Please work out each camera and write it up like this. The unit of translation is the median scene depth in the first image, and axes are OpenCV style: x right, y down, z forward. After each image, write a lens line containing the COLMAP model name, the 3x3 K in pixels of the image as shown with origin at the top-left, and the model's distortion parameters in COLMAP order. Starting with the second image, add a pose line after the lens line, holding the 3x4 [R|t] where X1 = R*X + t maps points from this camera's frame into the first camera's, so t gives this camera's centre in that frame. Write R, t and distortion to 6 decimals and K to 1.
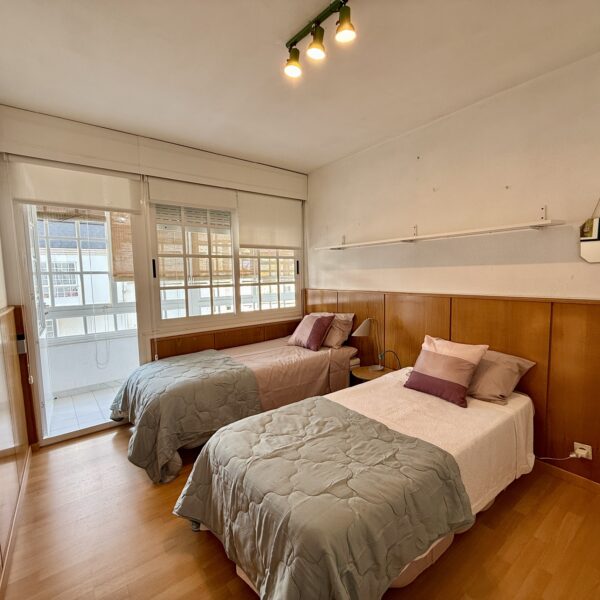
lens RADIAL K [[318.0, 0, 298.3], [0, 318.0, 301.8], [0, 0, 1]] dist [-0.000995, -0.000349]
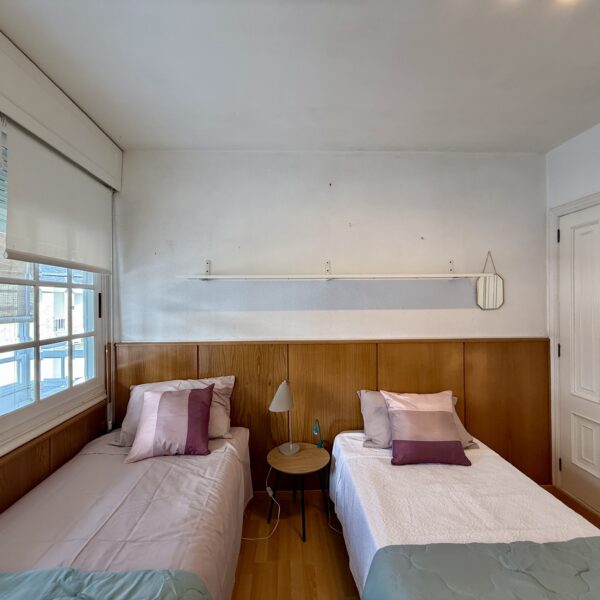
lens RADIAL K [[318.0, 0, 300.9], [0, 318.0, 300.8], [0, 0, 1]] dist [-0.000995, -0.000349]
pose [[0.572347, 0.016120, 0.819853, -0.370820], [0.068010, 0.995429, -0.067050, -0.081462], [-0.817187, 0.094134, 0.568634, 0.588700]]
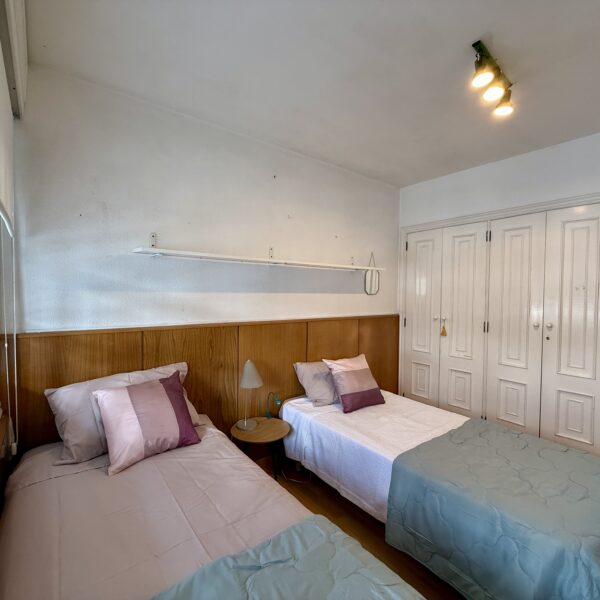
lens RADIAL K [[318.0, 0, 298.4], [0, 318.0, 299.6], [0, 0, 1]] dist [-0.000995, -0.000349]
pose [[-0.002914, -0.004670, 0.999985, -0.555503], [0.072455, 0.997360, 0.004868, -0.088067], [-0.997367, 0.072468, -0.002568, 0.940642]]
